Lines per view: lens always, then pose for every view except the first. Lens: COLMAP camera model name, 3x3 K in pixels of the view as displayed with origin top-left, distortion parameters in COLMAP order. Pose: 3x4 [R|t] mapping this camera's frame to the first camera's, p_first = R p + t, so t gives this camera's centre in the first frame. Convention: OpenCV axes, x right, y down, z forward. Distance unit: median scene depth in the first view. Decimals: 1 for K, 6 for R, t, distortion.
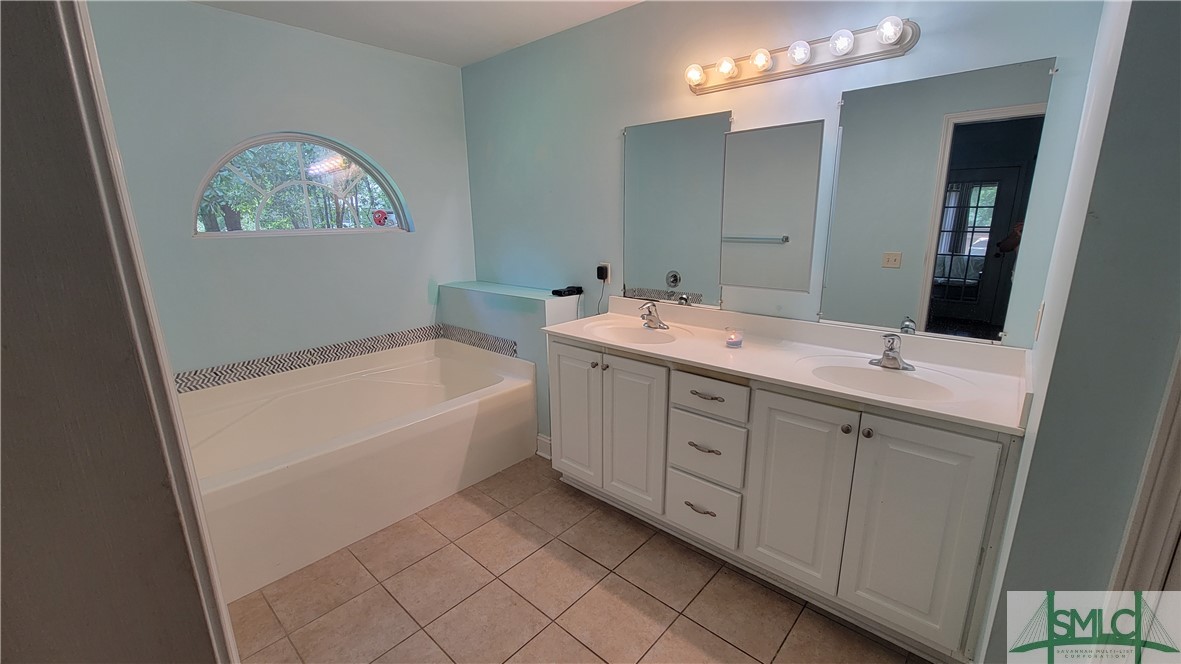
lens RADIAL K [[480.8, 0, 595.3], [0, 480.8, 333.6], [0, 0, 1]] dist [-0.003174, 0.000243]
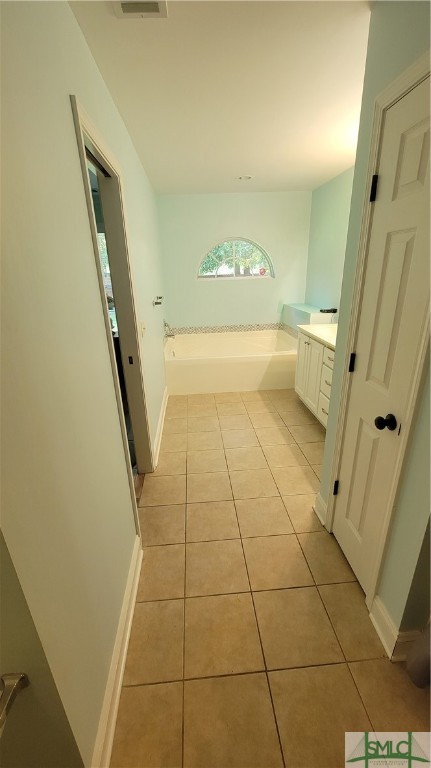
lens RADIAL K [[312.6, 0, 212.2], [0, 312.6, 386.2], [0, 0, 1]] dist [-0.003174, 0.000243]
pose [[0.714208, 0.237965, -0.658239, 0.562586], [-0.143392, 0.970230, 0.195171, 0.033002], [0.685088, -0.045007, 0.727069, -0.293057]]
